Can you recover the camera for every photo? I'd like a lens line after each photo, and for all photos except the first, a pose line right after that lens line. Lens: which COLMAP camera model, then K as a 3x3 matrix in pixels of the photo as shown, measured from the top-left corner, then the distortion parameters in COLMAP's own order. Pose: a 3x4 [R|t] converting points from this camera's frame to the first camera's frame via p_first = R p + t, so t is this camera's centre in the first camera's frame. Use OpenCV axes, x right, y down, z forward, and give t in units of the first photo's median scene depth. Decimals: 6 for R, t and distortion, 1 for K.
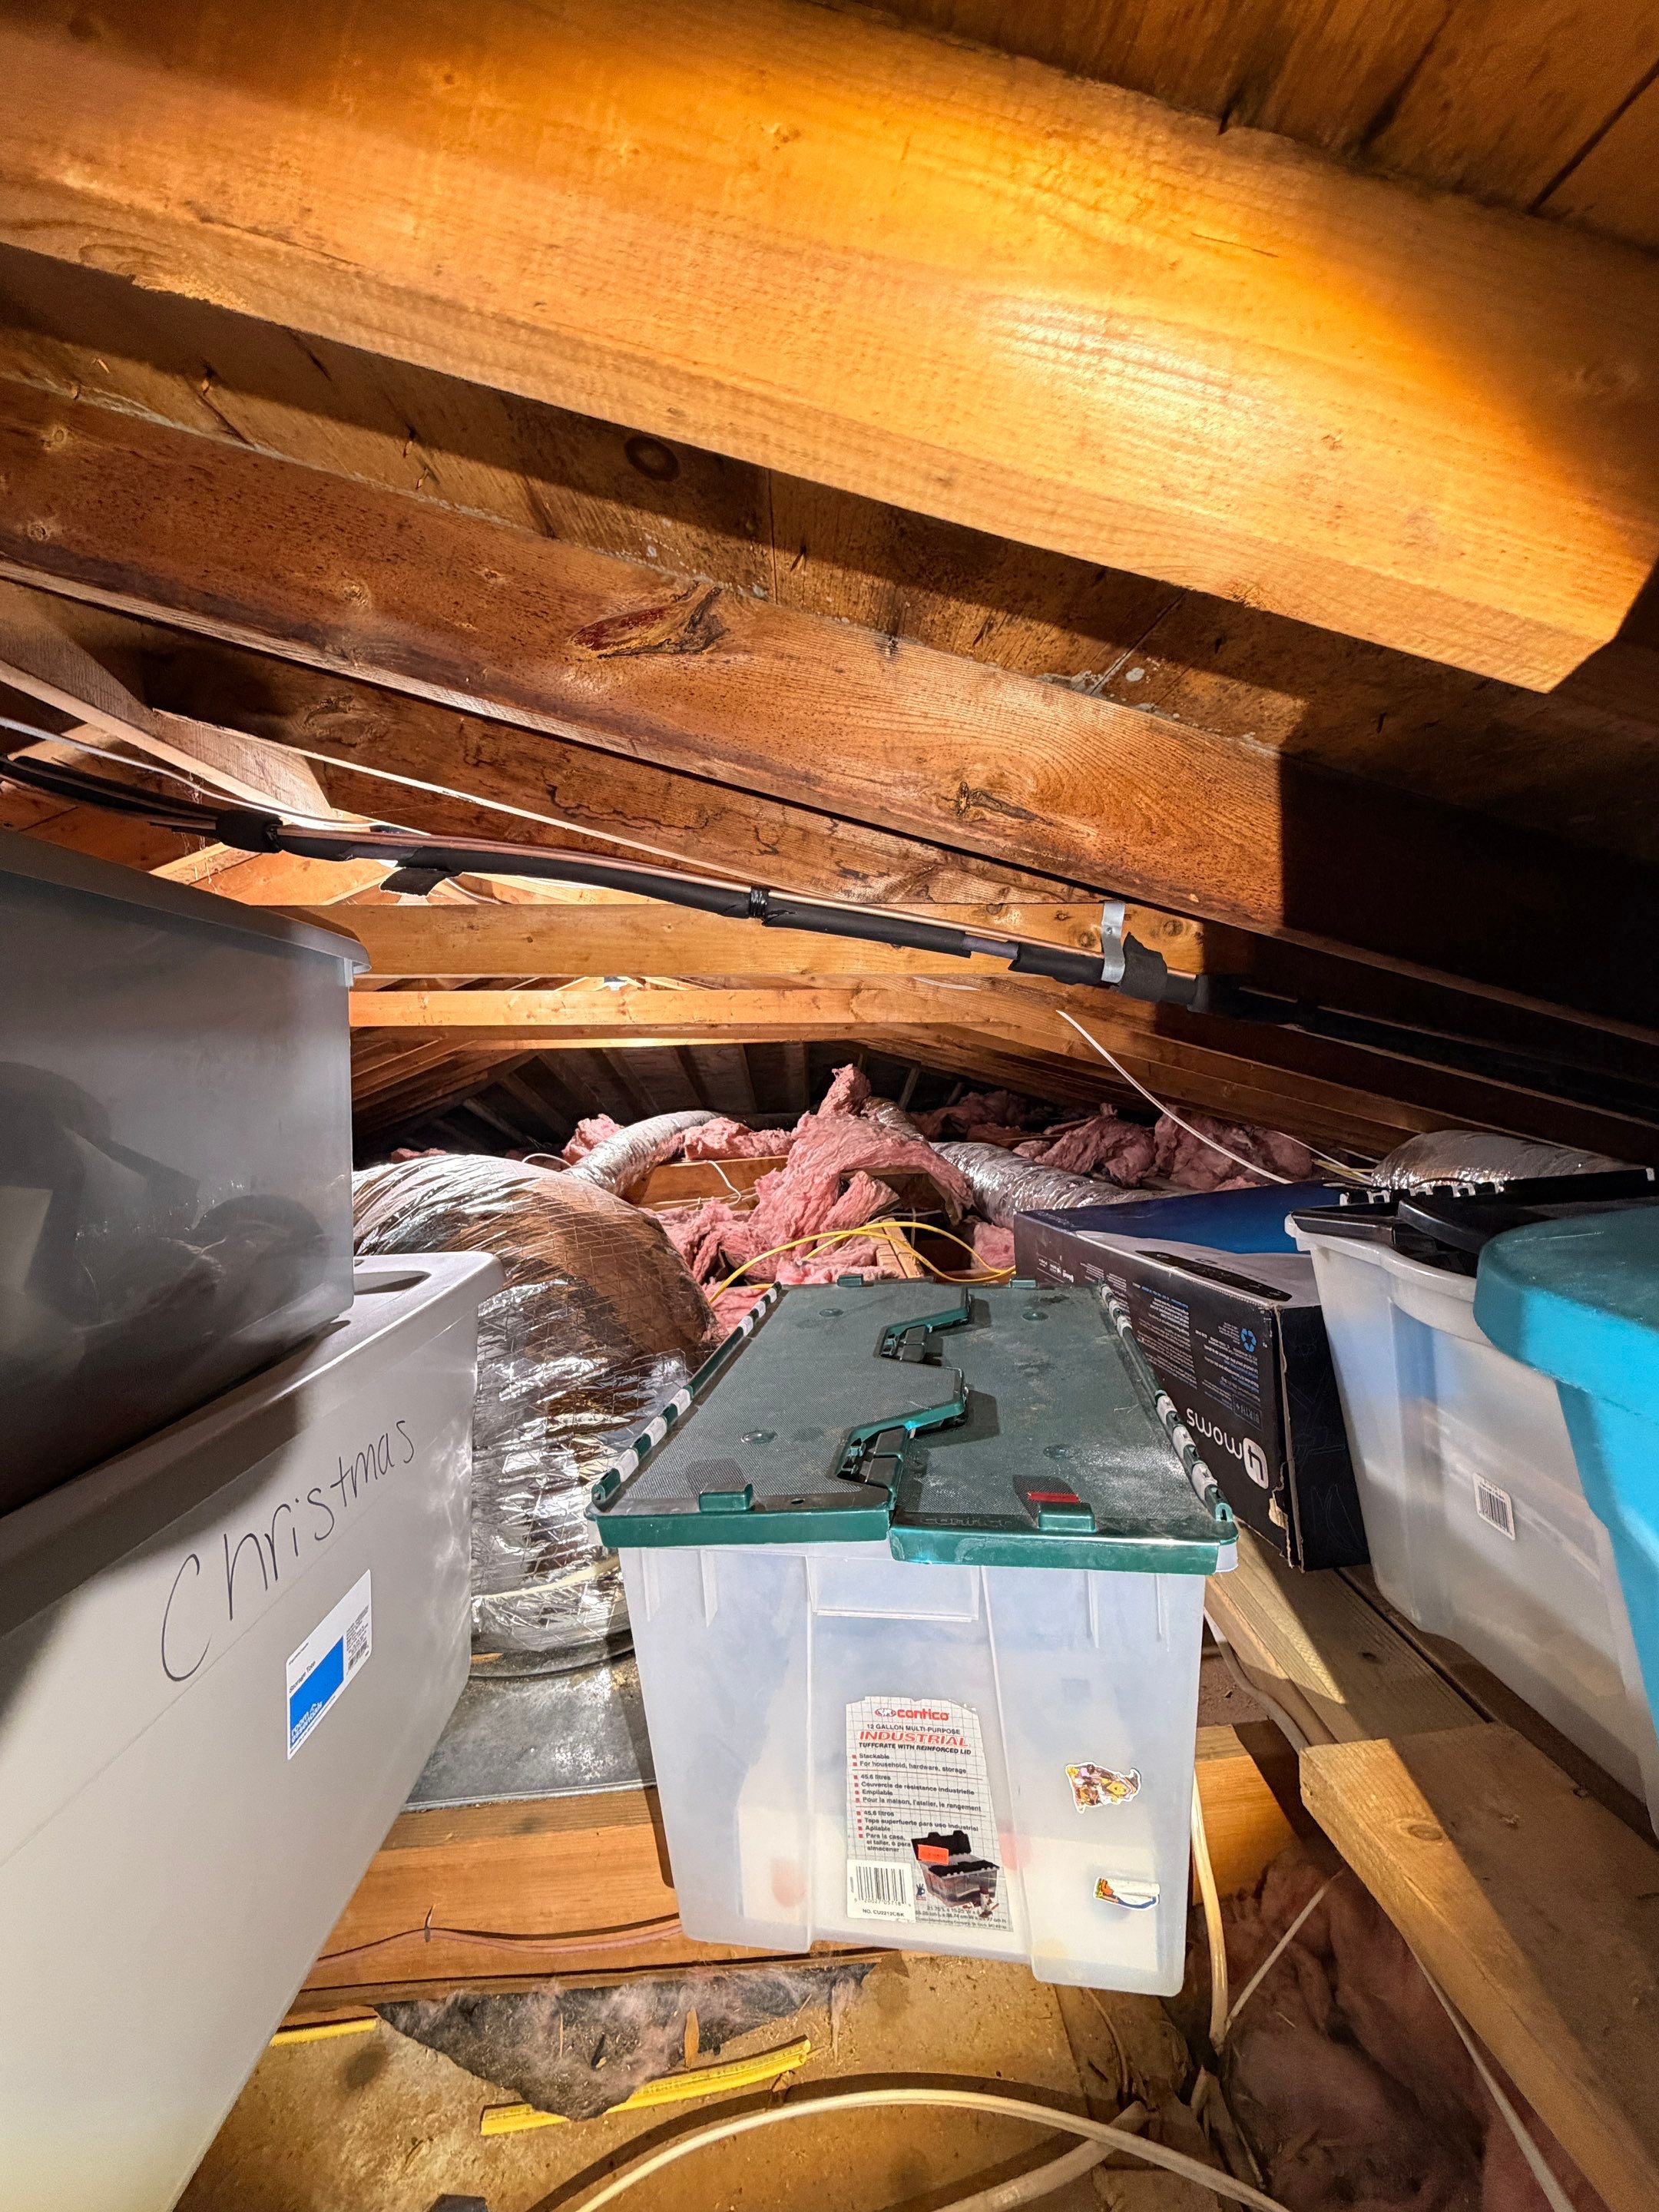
lens RADIAL K [[881.2, 0, 832.1], [0, 881.2, 1117.2], [0, 0, 1]] dist [0.000123, -0.000093]
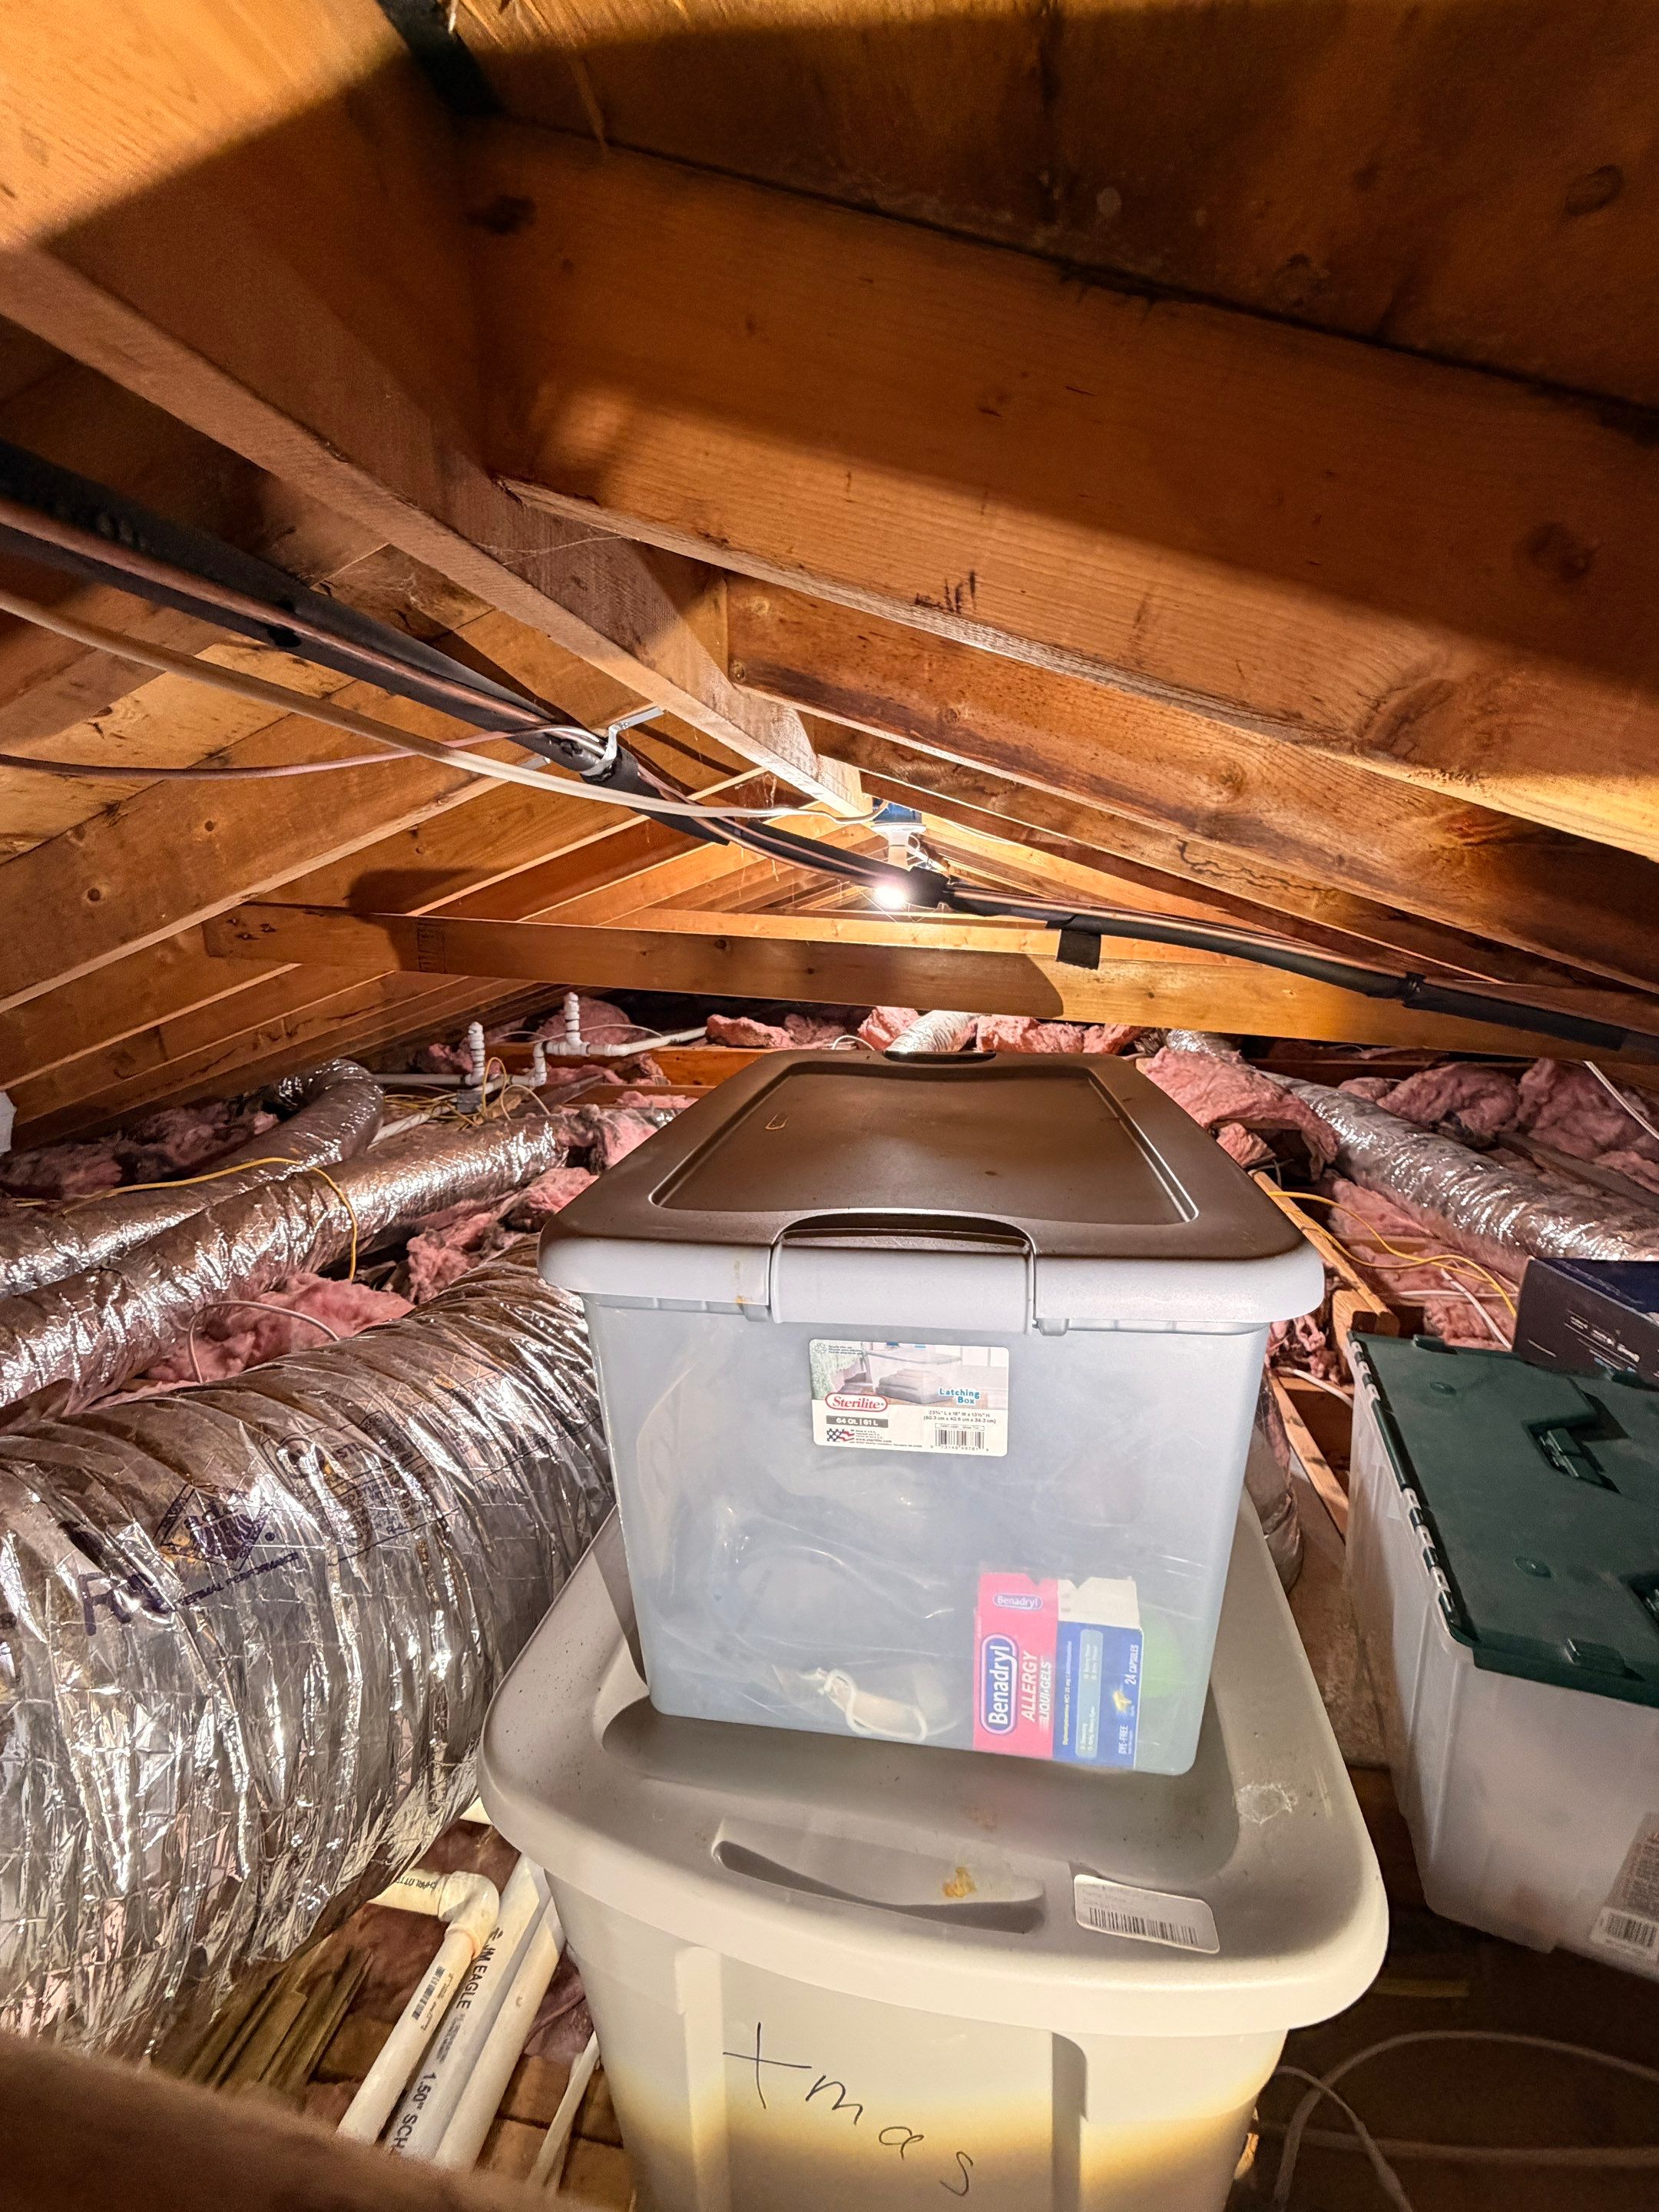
lens RADIAL K [[881.2, 0, 824.3], [0, 881.2, 1107.0], [0, 0, 1]] dist [0.000123, -0.000093]
pose [[0.976415, 0.105719, -0.188249, -0.217002], [-0.070256, 0.980039, 0.185980, -0.100825], [0.204153, -0.168368, 0.964352, -0.059122]]
